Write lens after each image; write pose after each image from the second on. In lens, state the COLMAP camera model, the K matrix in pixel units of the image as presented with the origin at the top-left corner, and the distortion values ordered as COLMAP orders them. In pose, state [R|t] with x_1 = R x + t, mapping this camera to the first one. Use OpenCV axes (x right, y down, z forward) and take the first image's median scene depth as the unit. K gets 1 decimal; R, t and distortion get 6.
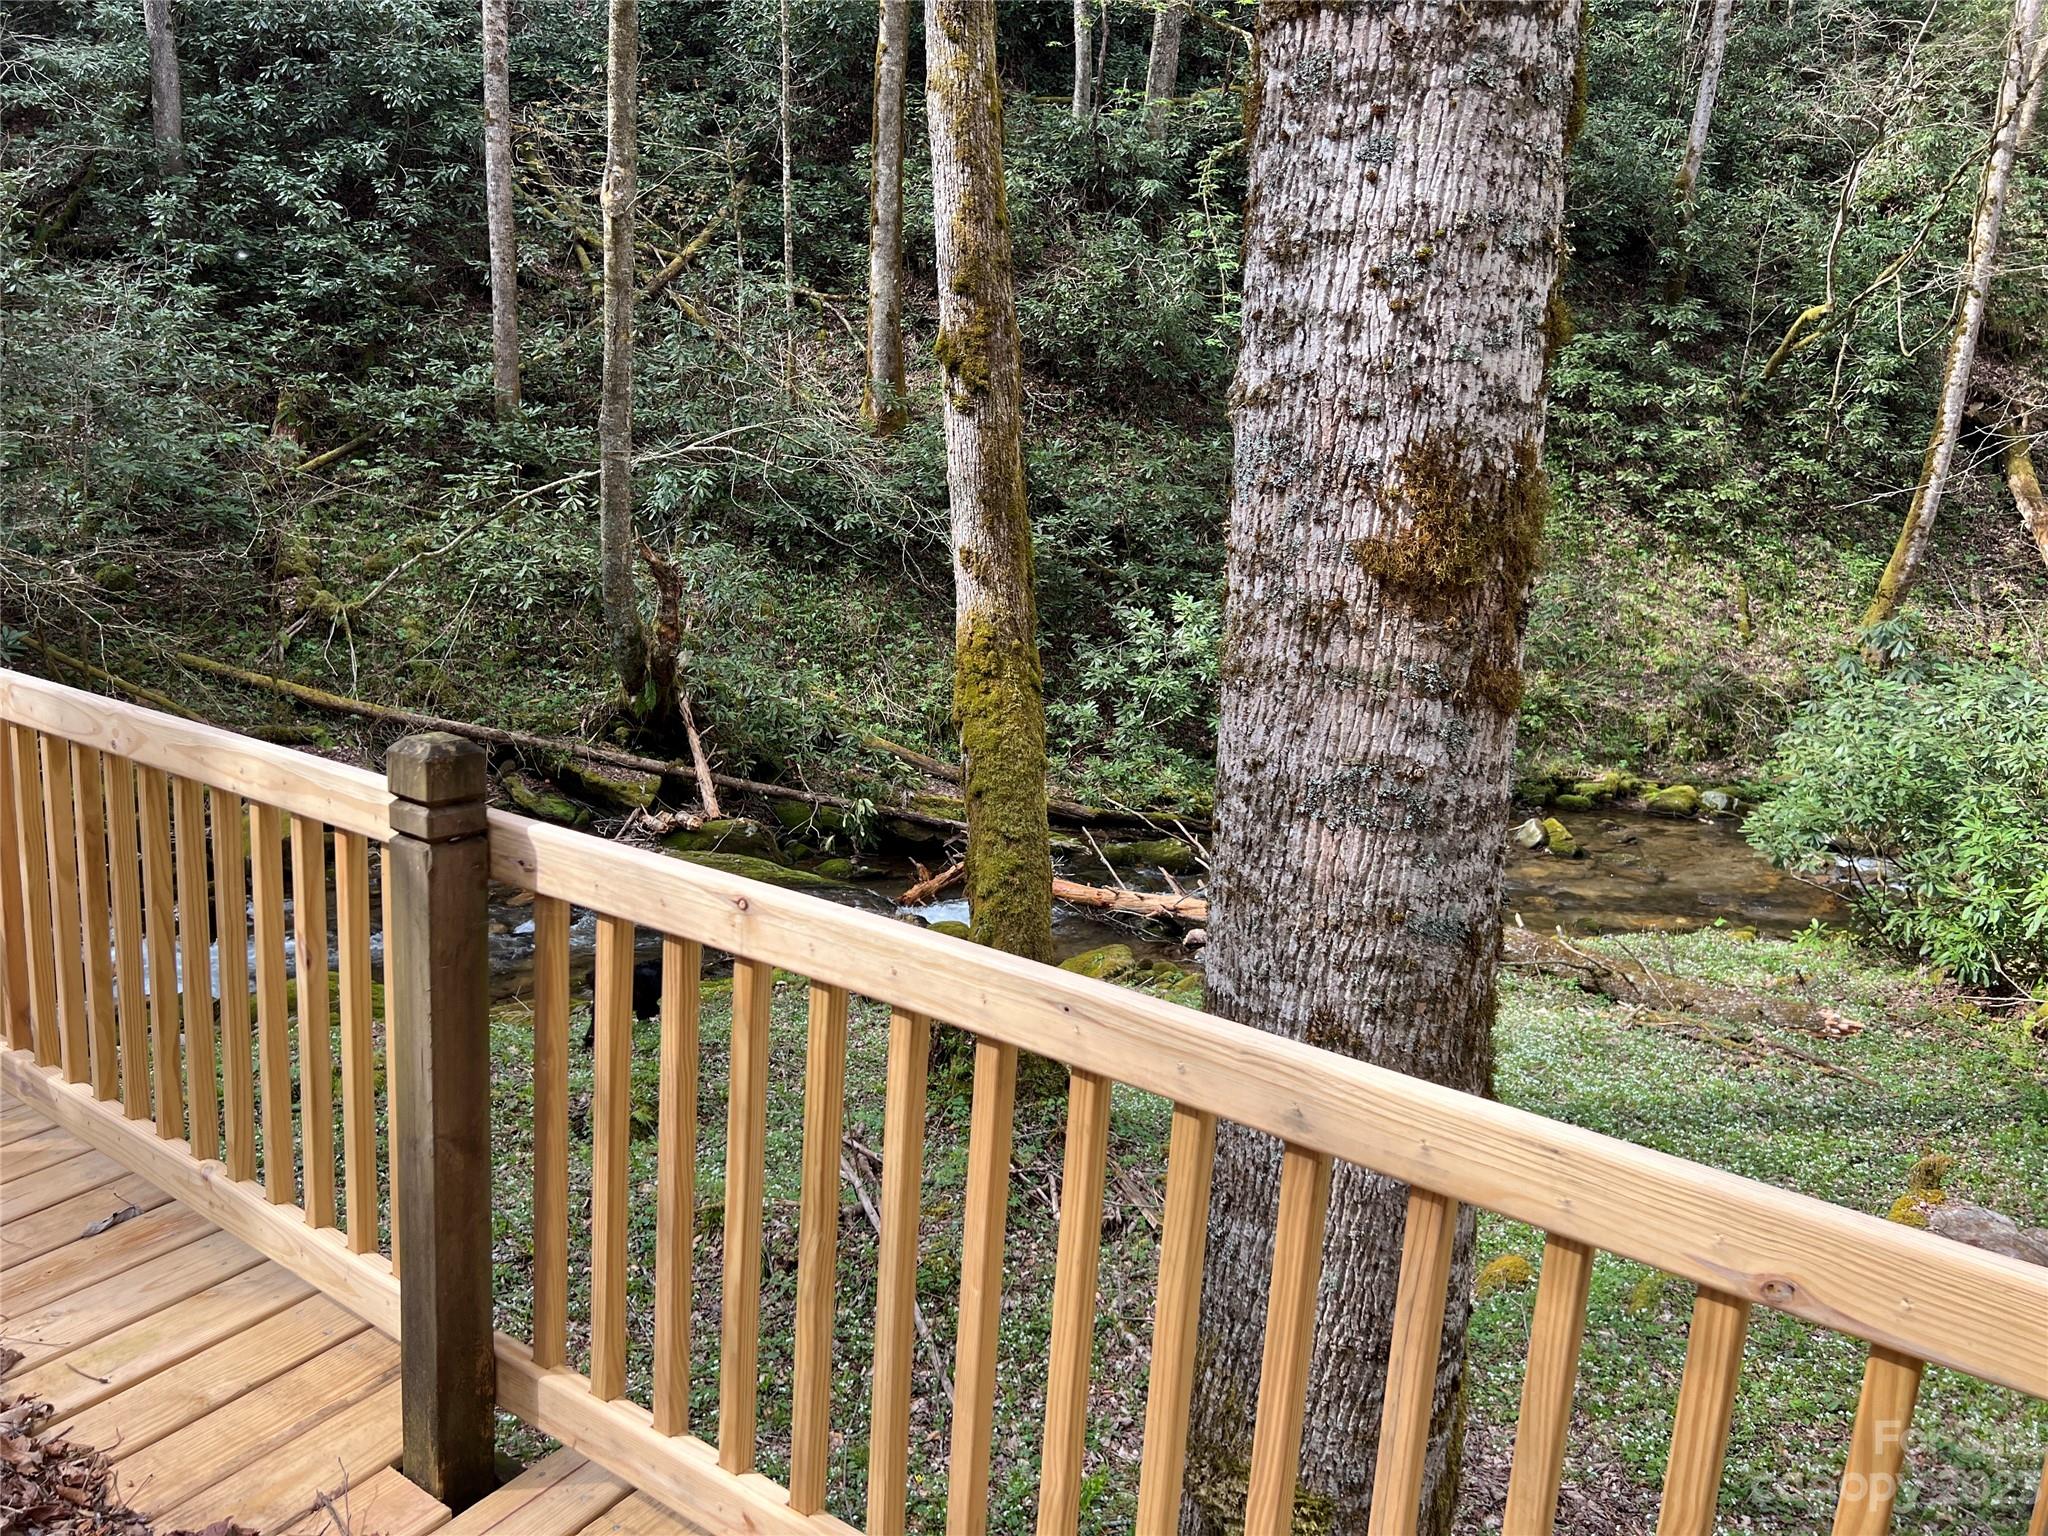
lens RADIAL K [[1543.2, 0, 1041.1], [0, 1543.2, 759.7], [0, 0, 1]] dist [0.062284, -0.074727]
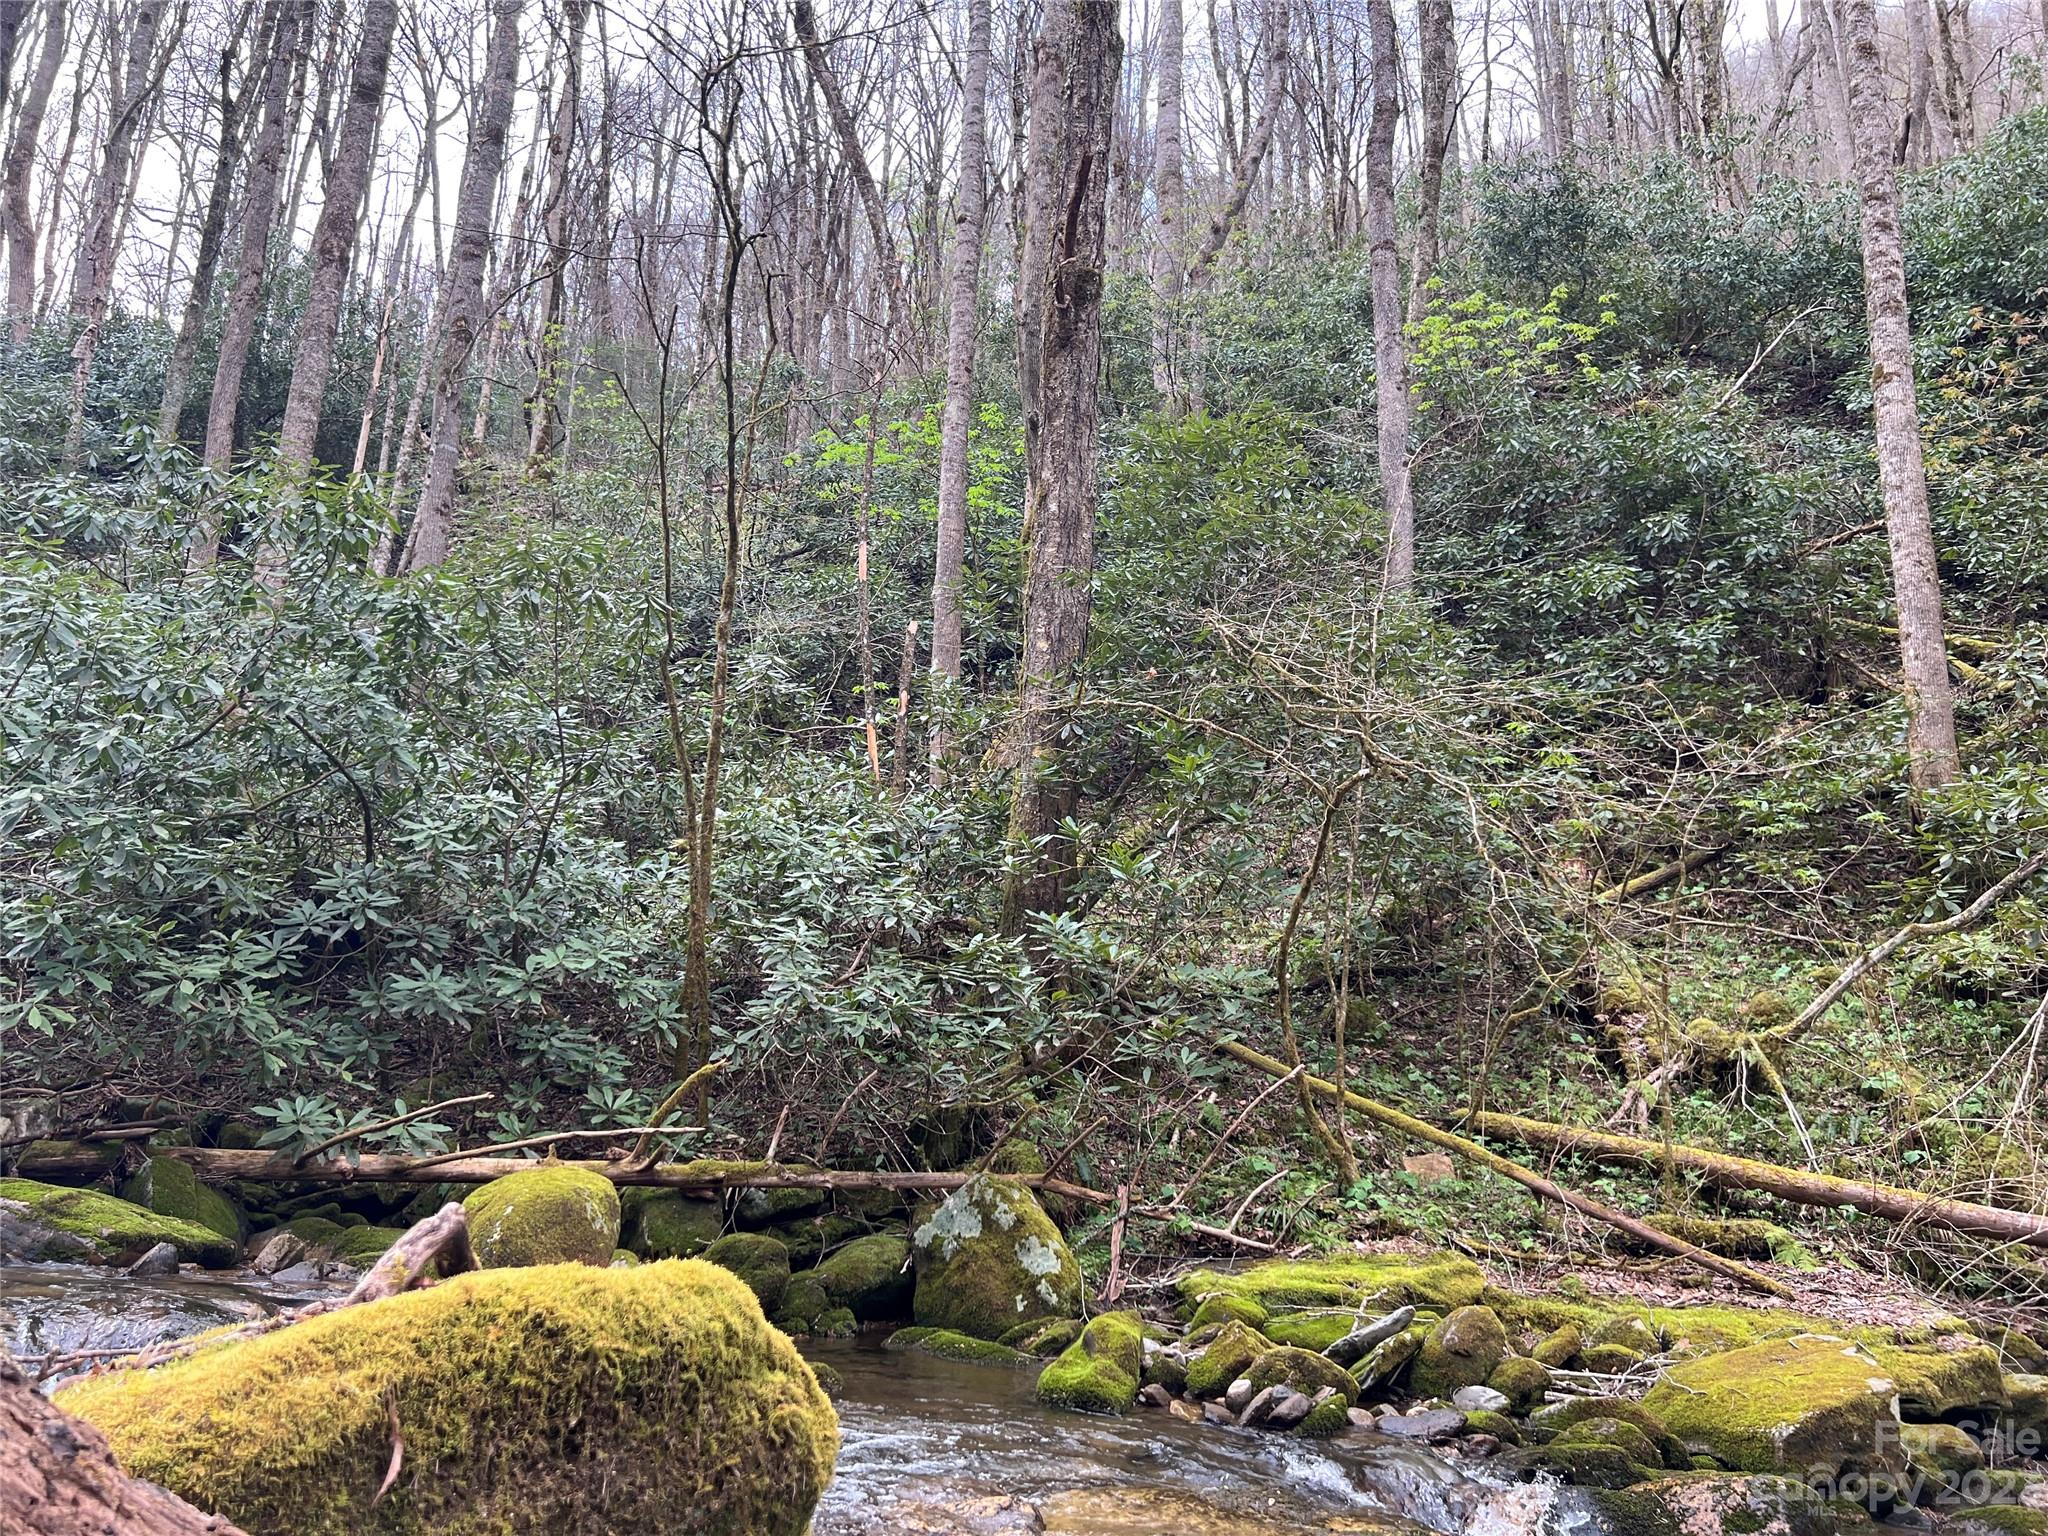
lens RADIAL K [[1543.2, 0, 1009.8], [0, 1543.2, 752.9], [0, 0, 1]] dist [0.062284, -0.074727]
pose [[0.802004, -0.163055, -0.574633, -0.297941], [-0.145914, 0.879394, -0.453183, 0.083832], [0.579223, 0.447301, 0.681485, 0.407889]]
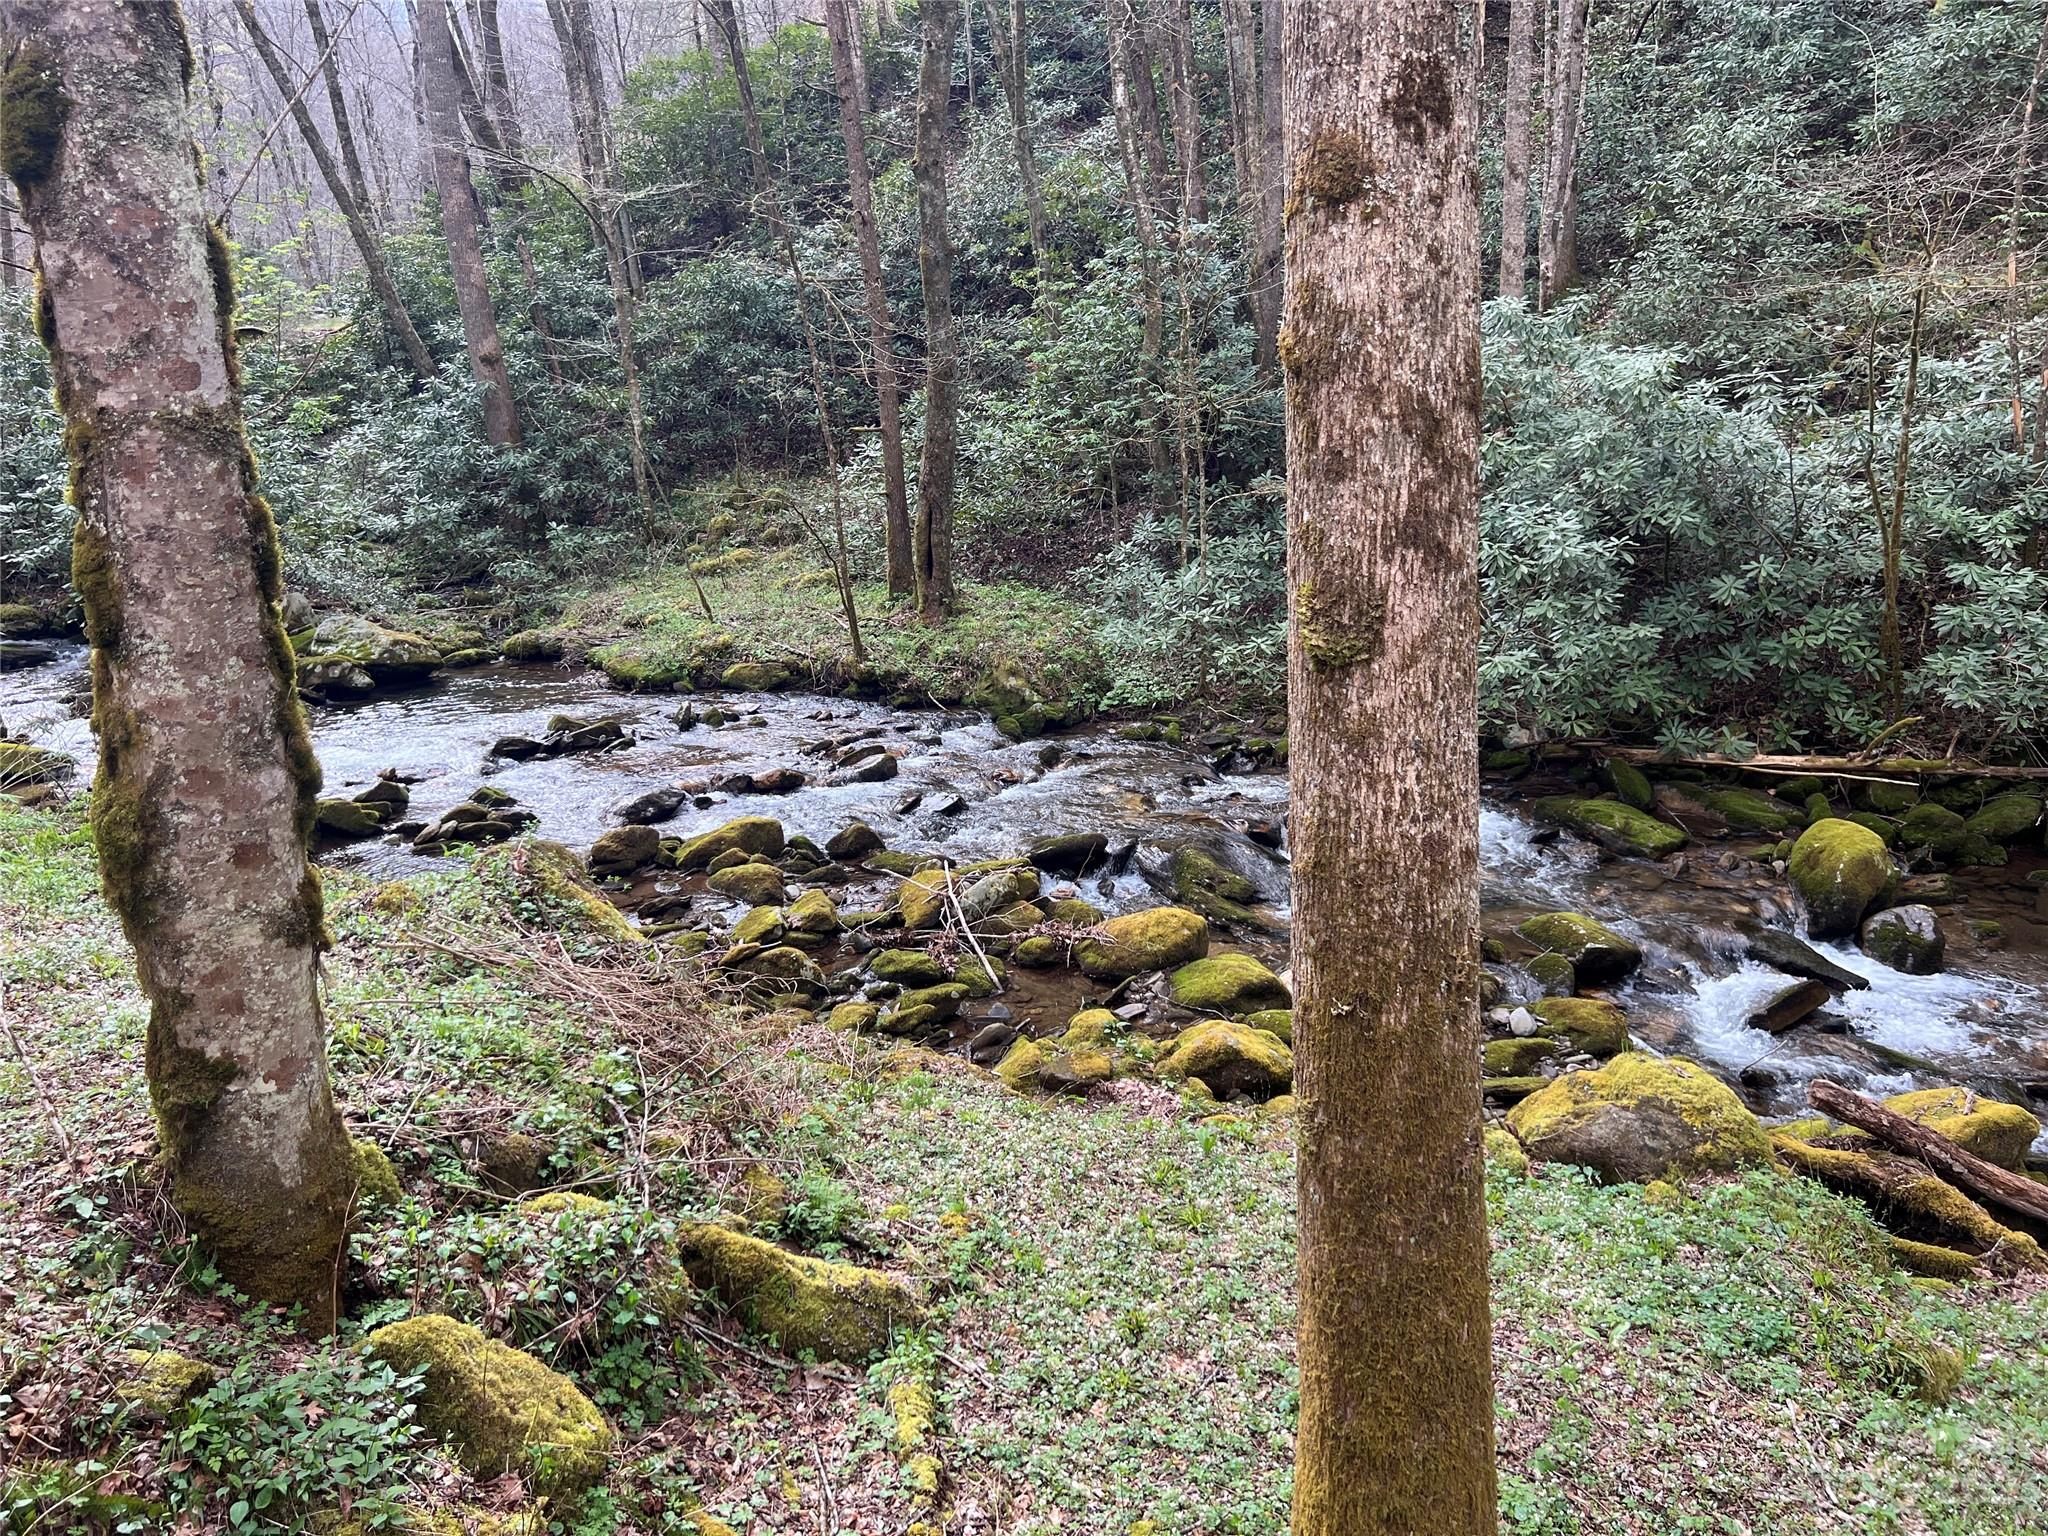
lens RADIAL K [[1543.2, 0, 1043.8], [0, 1543.2, 750.7], [0, 0, 1]] dist [0.062284, -0.074727]
pose [[0.311302, 0.175038, -0.934052, -0.079001], [-0.154025, 0.979188, 0.132163, -0.023664], [0.937746, 0.102725, 0.331784, 0.095673]]
